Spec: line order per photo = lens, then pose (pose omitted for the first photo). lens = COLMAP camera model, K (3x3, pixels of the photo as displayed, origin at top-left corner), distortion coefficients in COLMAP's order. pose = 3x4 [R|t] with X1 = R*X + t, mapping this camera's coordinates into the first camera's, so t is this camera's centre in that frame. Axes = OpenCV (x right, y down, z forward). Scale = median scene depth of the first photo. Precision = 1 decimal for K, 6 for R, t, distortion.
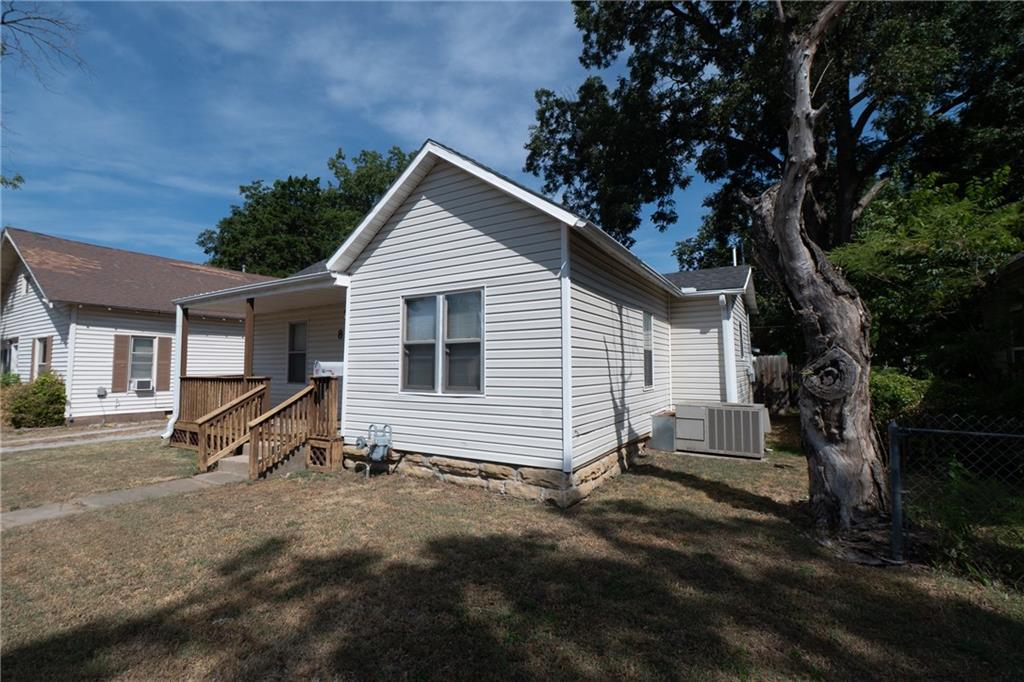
lens RADIAL K [[457.3, 0, 507.5], [0, 457.3, 338.5], [0, 0, 1]] dist [0.001969, 0.000822]
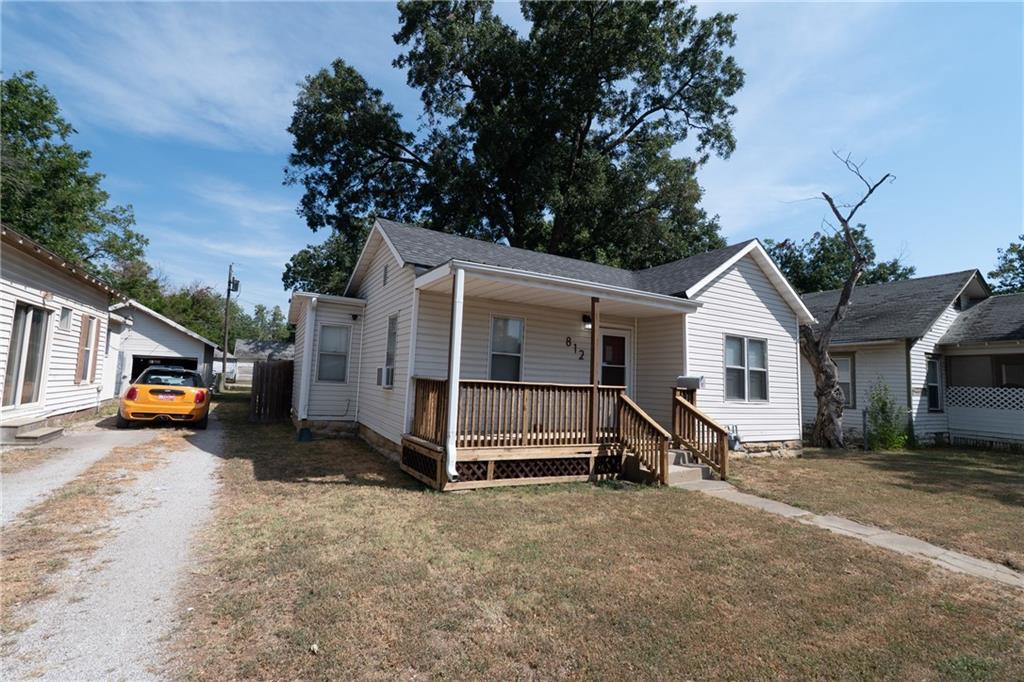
lens RADIAL K [[457.3, 0, 507.5], [0, 457.3, 338.5], [0, 0, 1]] dist [0.001969, 0.000822]
pose [[0.469278, 0.109019, 0.876295, -1.962597], [-0.099810, 0.992539, -0.070030, 0.099582], [-0.877392, -0.054599, 0.476658, 1.017314]]
